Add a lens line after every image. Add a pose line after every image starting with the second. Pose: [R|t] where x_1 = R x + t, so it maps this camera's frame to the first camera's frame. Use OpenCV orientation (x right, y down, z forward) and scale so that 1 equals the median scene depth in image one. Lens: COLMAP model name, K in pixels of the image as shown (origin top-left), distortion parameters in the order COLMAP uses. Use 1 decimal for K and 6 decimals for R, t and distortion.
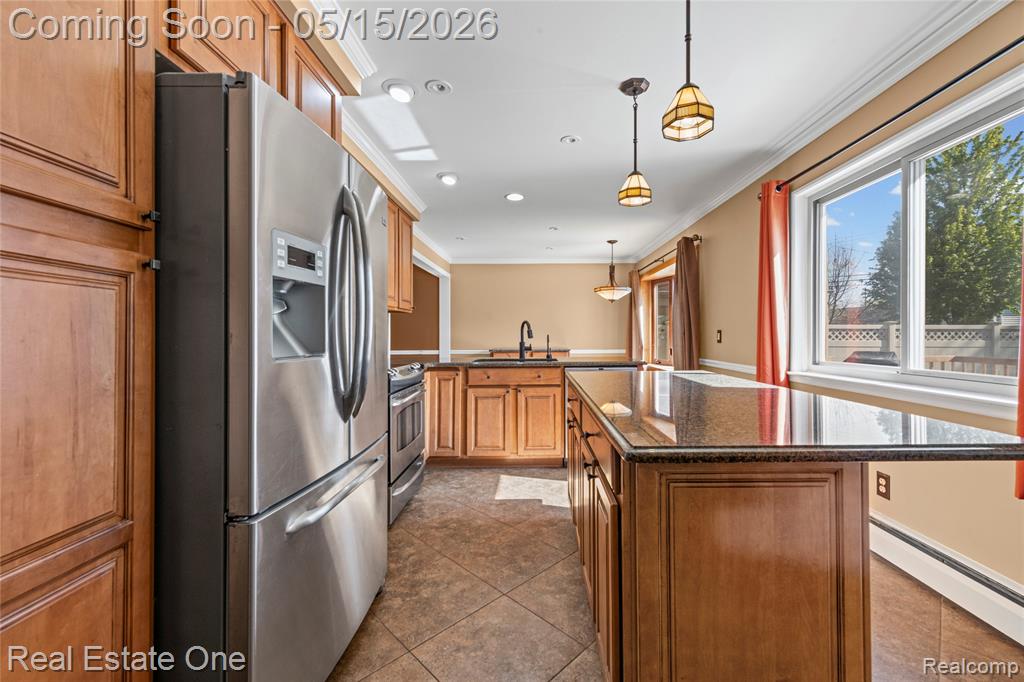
lens RADIAL K [[415.4, 0, 543.7], [0, 415.4, 335.3], [0, 0, 1]] dist [0.013904, -0.002842]
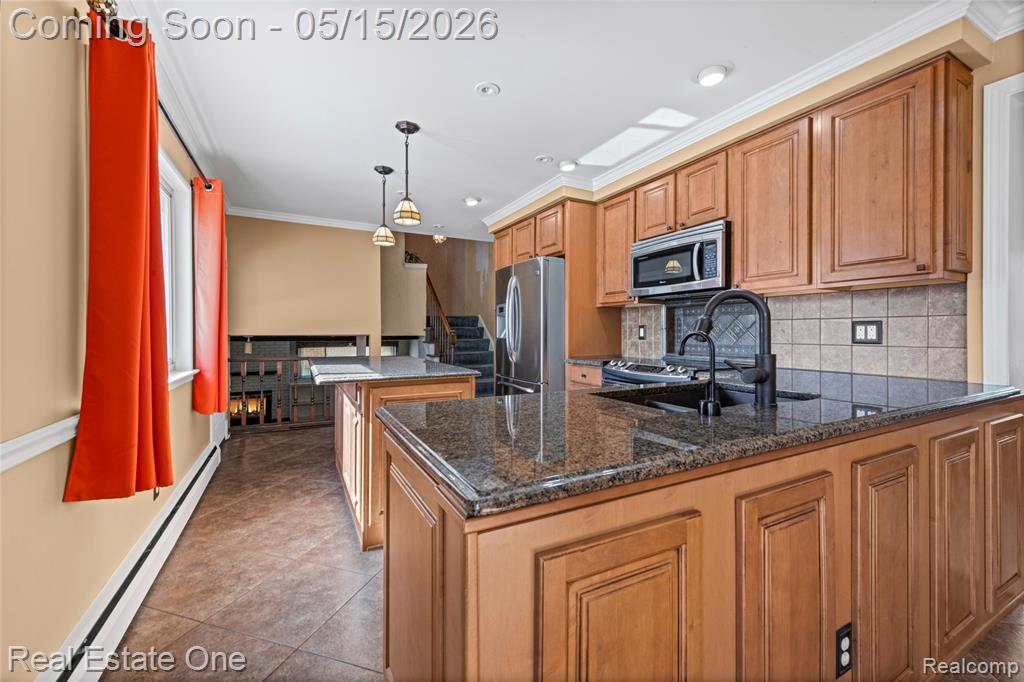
lens RADIAL K [[415.4, 0, 503.9], [0, 415.4, 330.3], [0, 0, 1]] dist [0.013904, -0.002842]
pose [[-0.893577, 0.005435, -0.448877, 0.506542], [0.005631, 0.999984, 0.000899, -0.006292], [0.448875, -0.001724, -0.893593, 2.146280]]
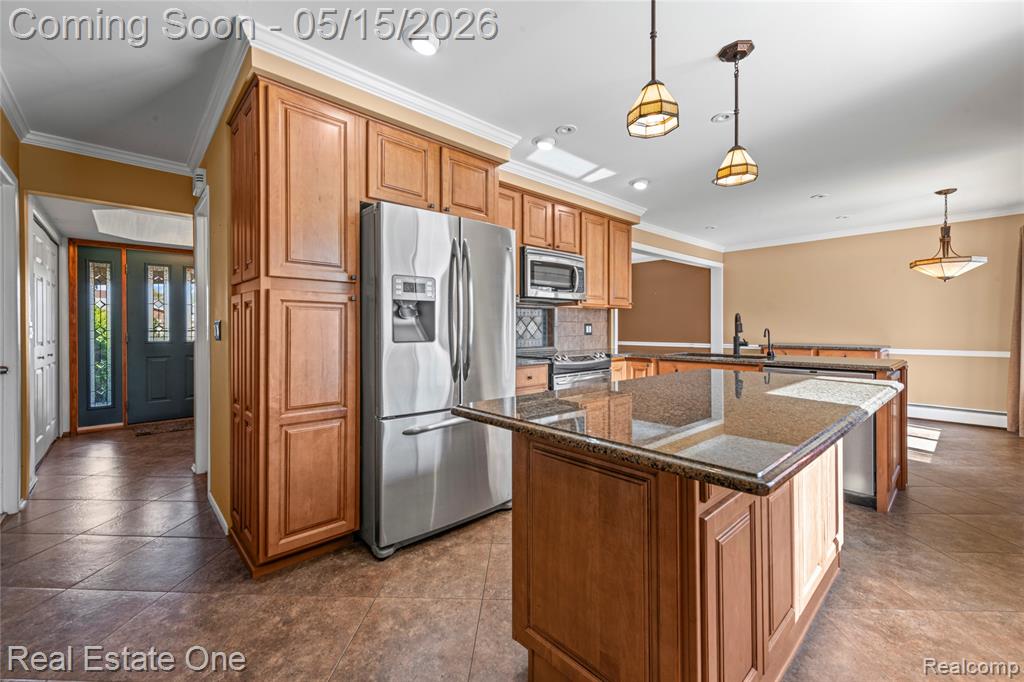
lens RADIAL K [[415.4, 0, 521.0], [0, 415.4, 331.3], [0, 0, 1]] dist [0.013904, -0.002842]
pose [[0.678183, 0.009563, -0.734831, 0.556420], [-0.002277, 0.999938, 0.010911, -0.007225], [0.734890, -0.005726, 0.678162, 0.055037]]
